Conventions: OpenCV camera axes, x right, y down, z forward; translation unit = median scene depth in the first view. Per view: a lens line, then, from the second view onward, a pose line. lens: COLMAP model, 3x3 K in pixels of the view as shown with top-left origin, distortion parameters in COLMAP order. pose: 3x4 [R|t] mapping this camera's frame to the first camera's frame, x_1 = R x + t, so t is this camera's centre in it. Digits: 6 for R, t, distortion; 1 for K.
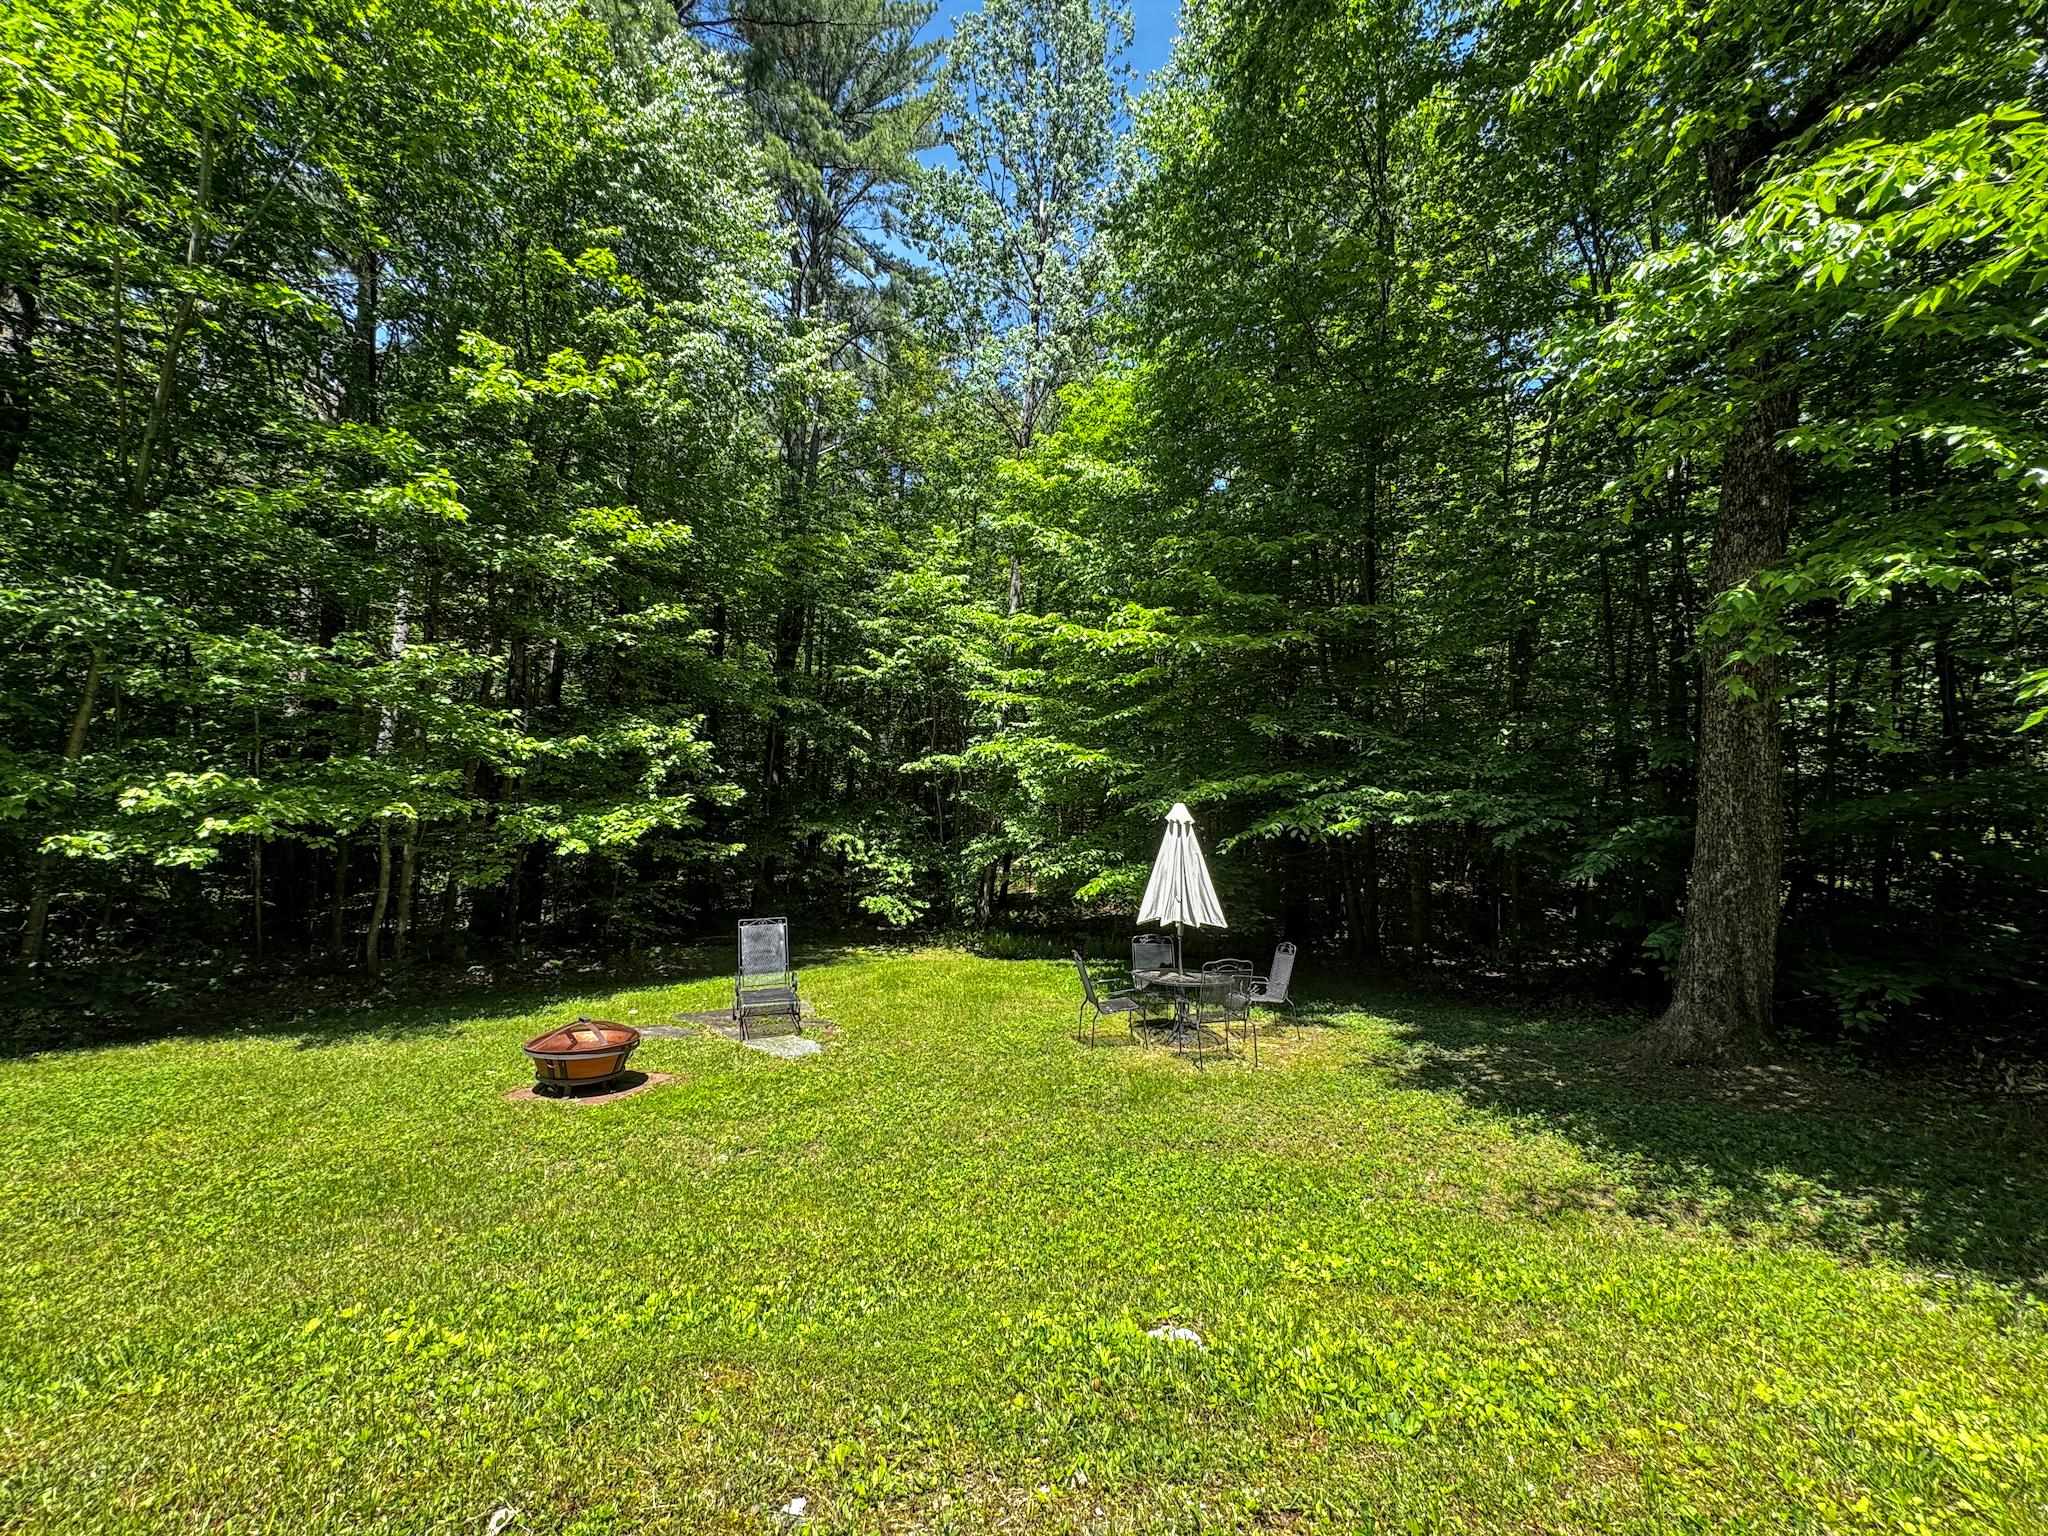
lens RADIAL K [[807.1, 0, 1024.0], [0, 807.1, 768.0], [0, 0, 1]] dist [0.000825, 0.000110]
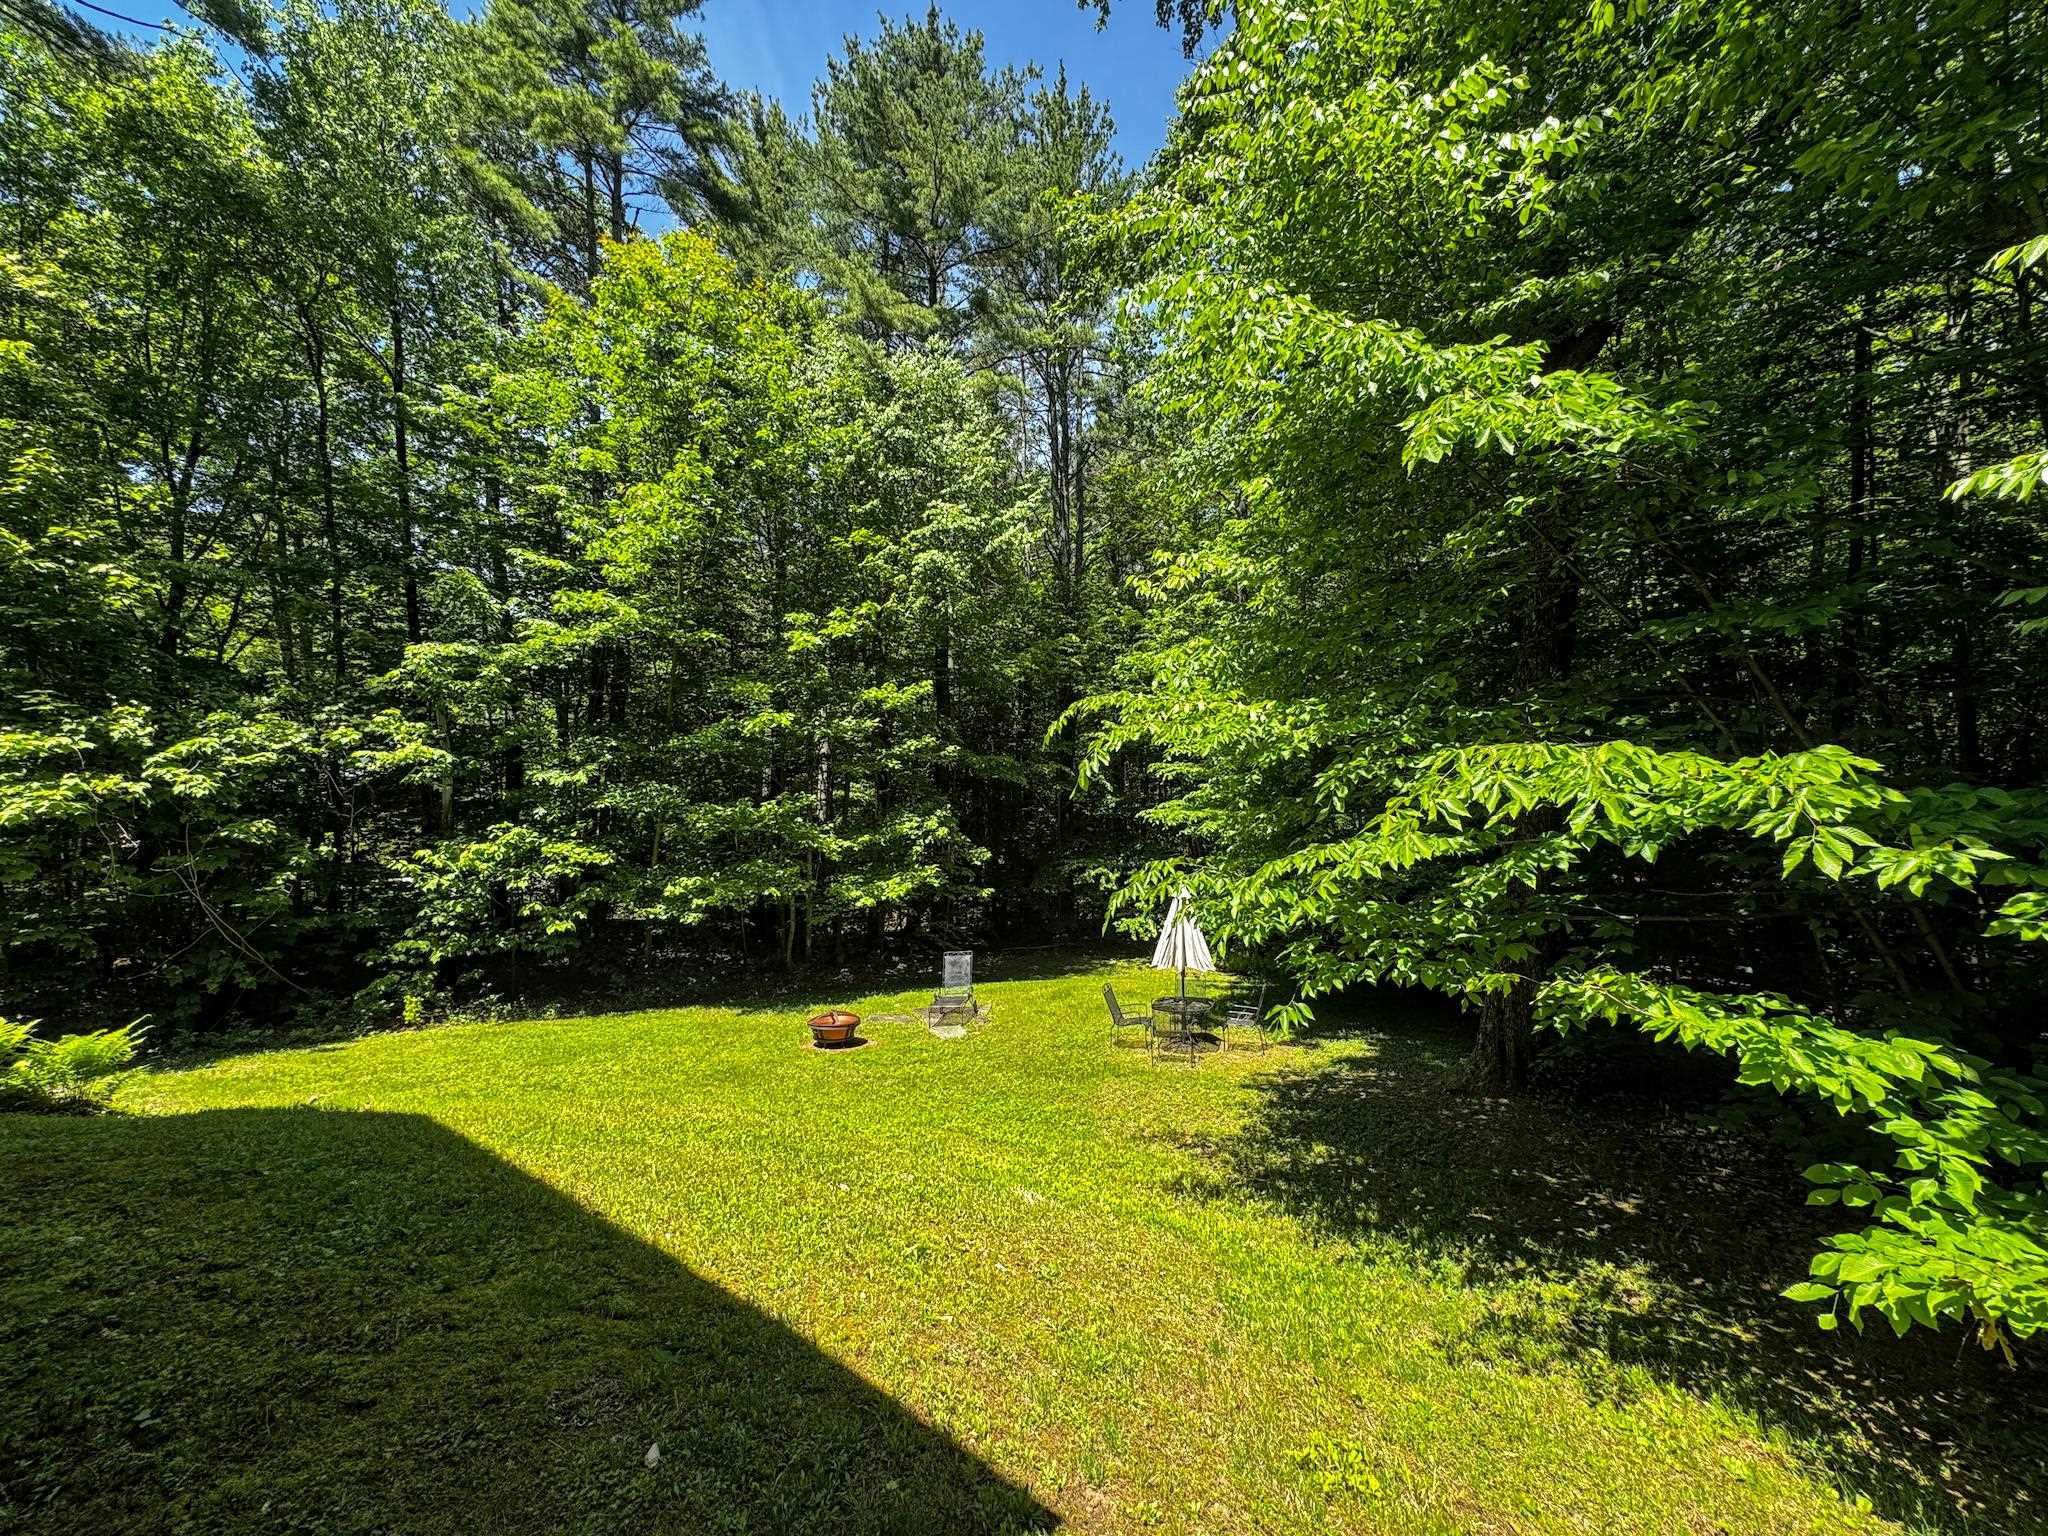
lens RADIAL K [[829.2, 0, 1024.0], [0, 829.2, 768.0], [0, 0, 1]] dist [0.002110, 0.000096]
pose [[0.886645, -0.070721, -0.457011, 0.562956], [0.076295, 0.997066, -0.006273, -0.153088], [0.456114, -0.029305, 0.889439, -0.380594]]
